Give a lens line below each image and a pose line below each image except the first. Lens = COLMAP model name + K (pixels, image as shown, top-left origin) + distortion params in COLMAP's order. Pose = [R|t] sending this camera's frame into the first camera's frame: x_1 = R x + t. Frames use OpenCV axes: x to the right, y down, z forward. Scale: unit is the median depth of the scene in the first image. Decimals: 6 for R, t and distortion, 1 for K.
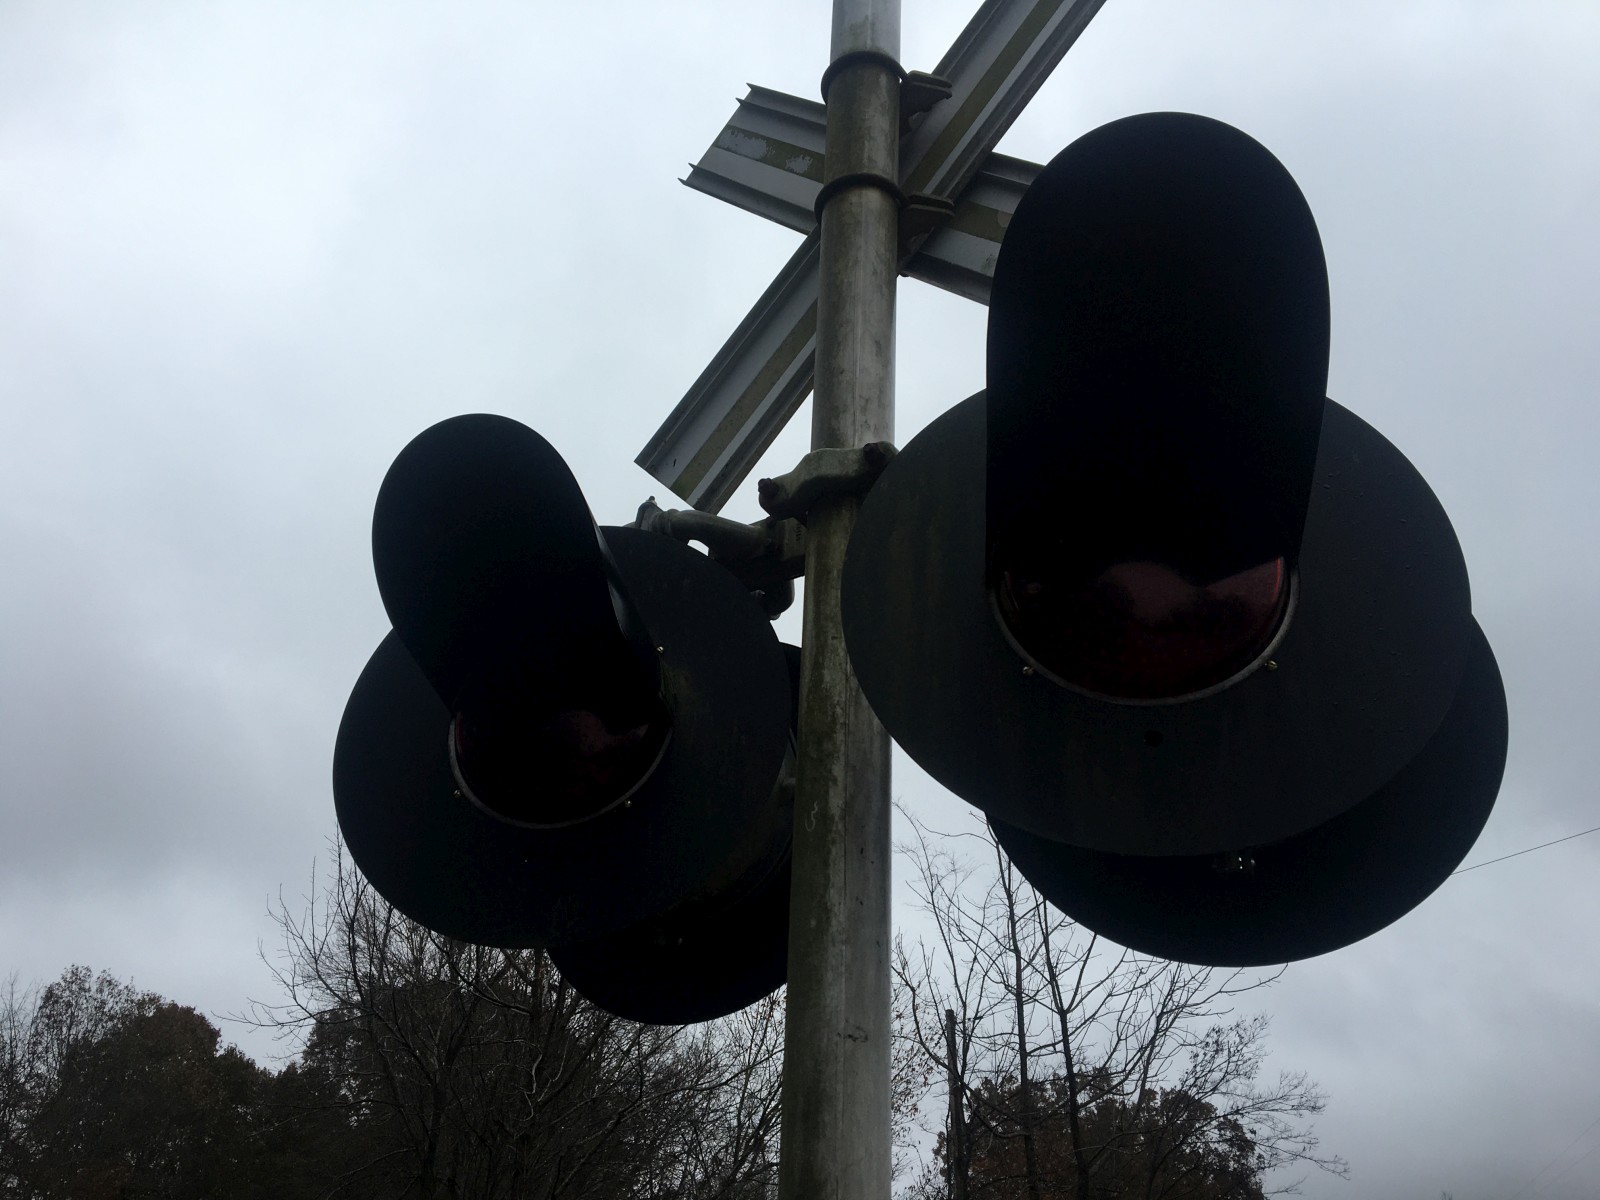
lens RADIAL K [[1345.7, 0, 803.6], [0, 1345.7, 536.2], [0, 0, 1]] dist [0.108007, -0.135809]
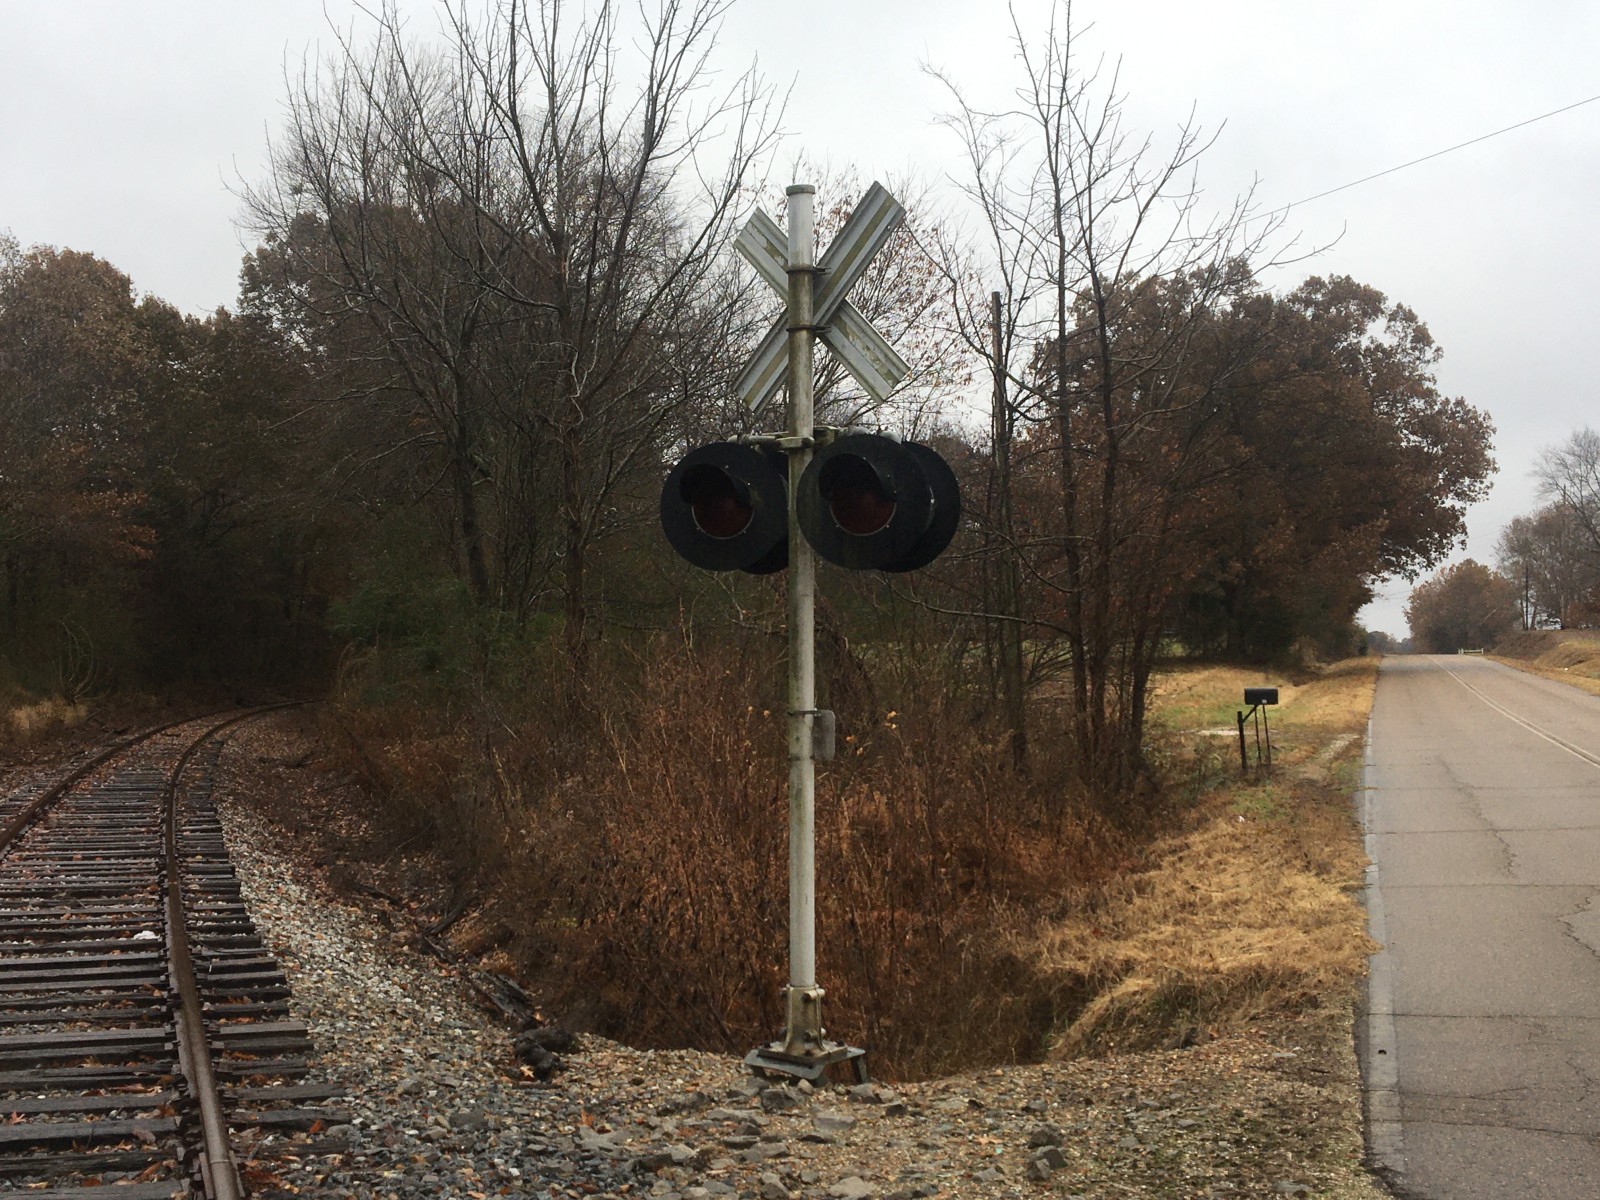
lens RADIAL K [[1936.4, 0, 795.8], [0, 1936.4, 594.1], [0, 0, 1]] dist [0.135935, -0.211202]
pose [[0.997902, -0.047190, -0.044329, 0.017078], [0.063286, 0.855463, 0.513982, -0.173875], [0.013667, -0.515709, 0.856655, -0.269917]]
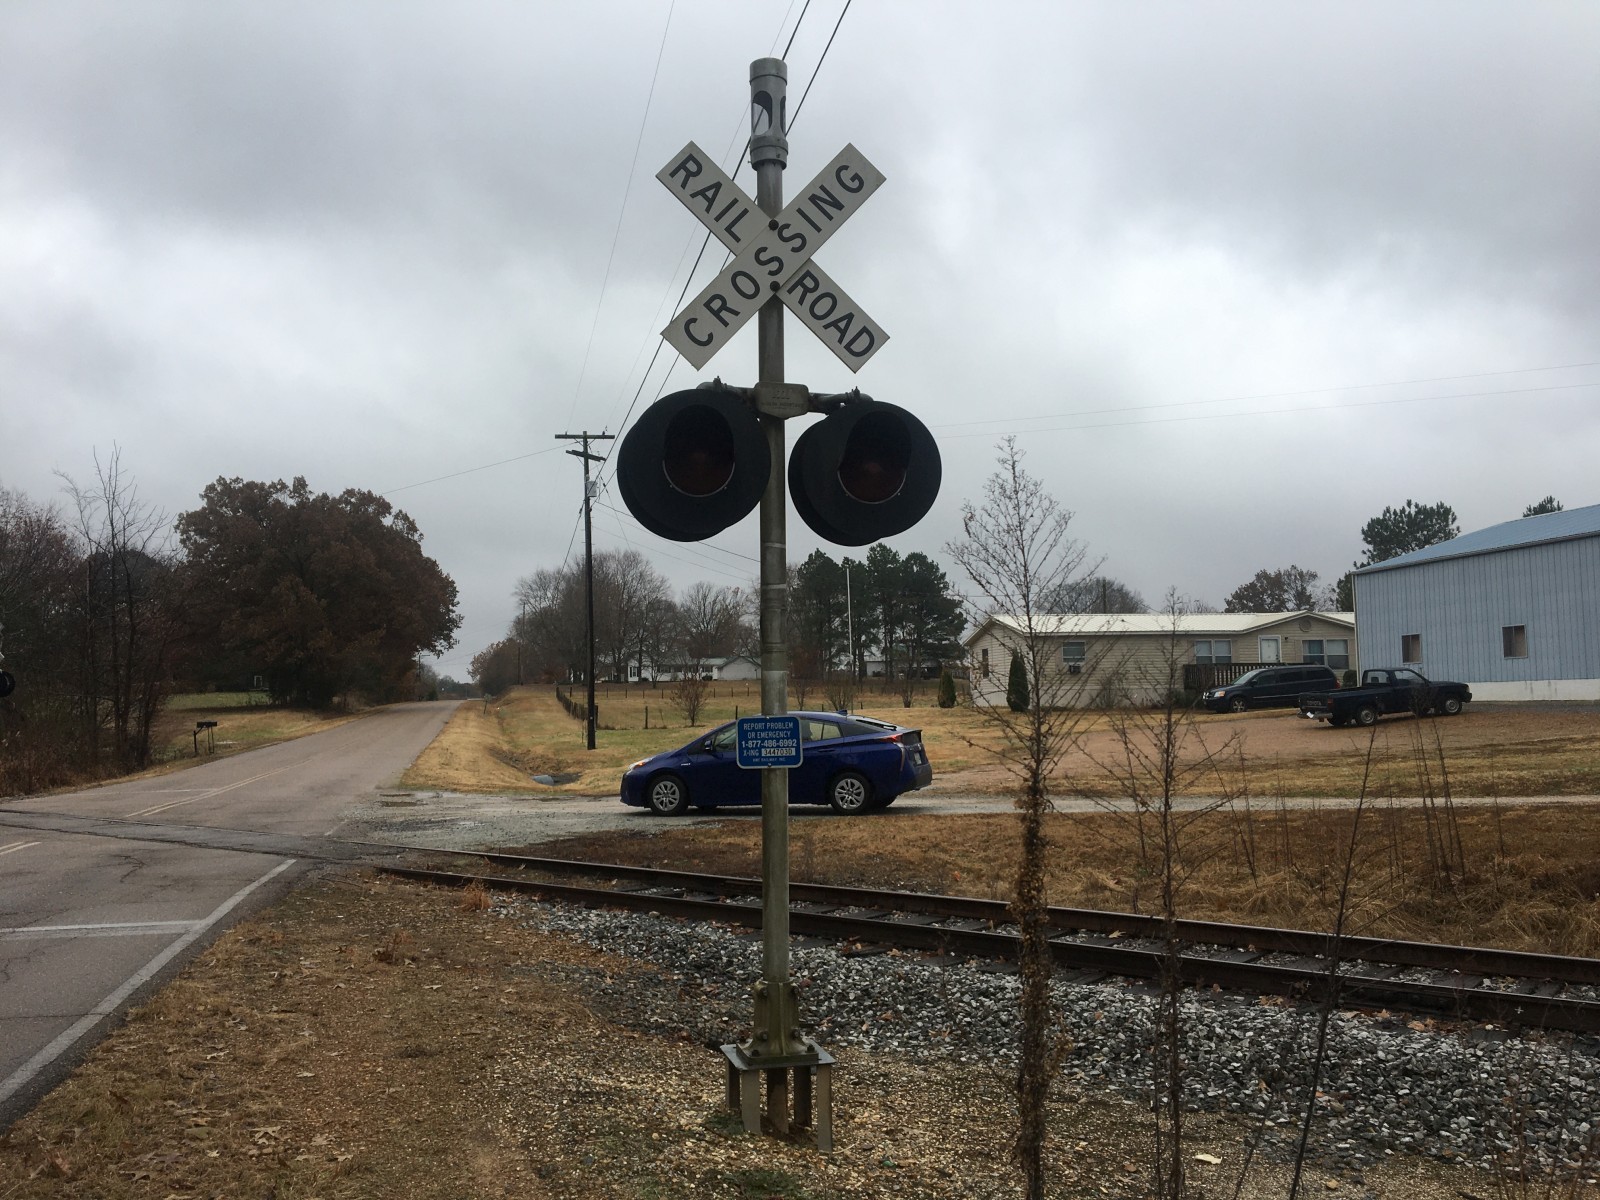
lens RADIAL K [[1367.1, 0, 793.6], [0, 1367.1, 598.4], [0, 0, 1]] dist [0.114357, -0.167477]
pose [[0.891802, -0.012567, 0.452250, 0.101628], [-0.210624, 0.873152, 0.439595, -0.867189], [-0.400407, -0.487287, 0.776032, -1.319364]]
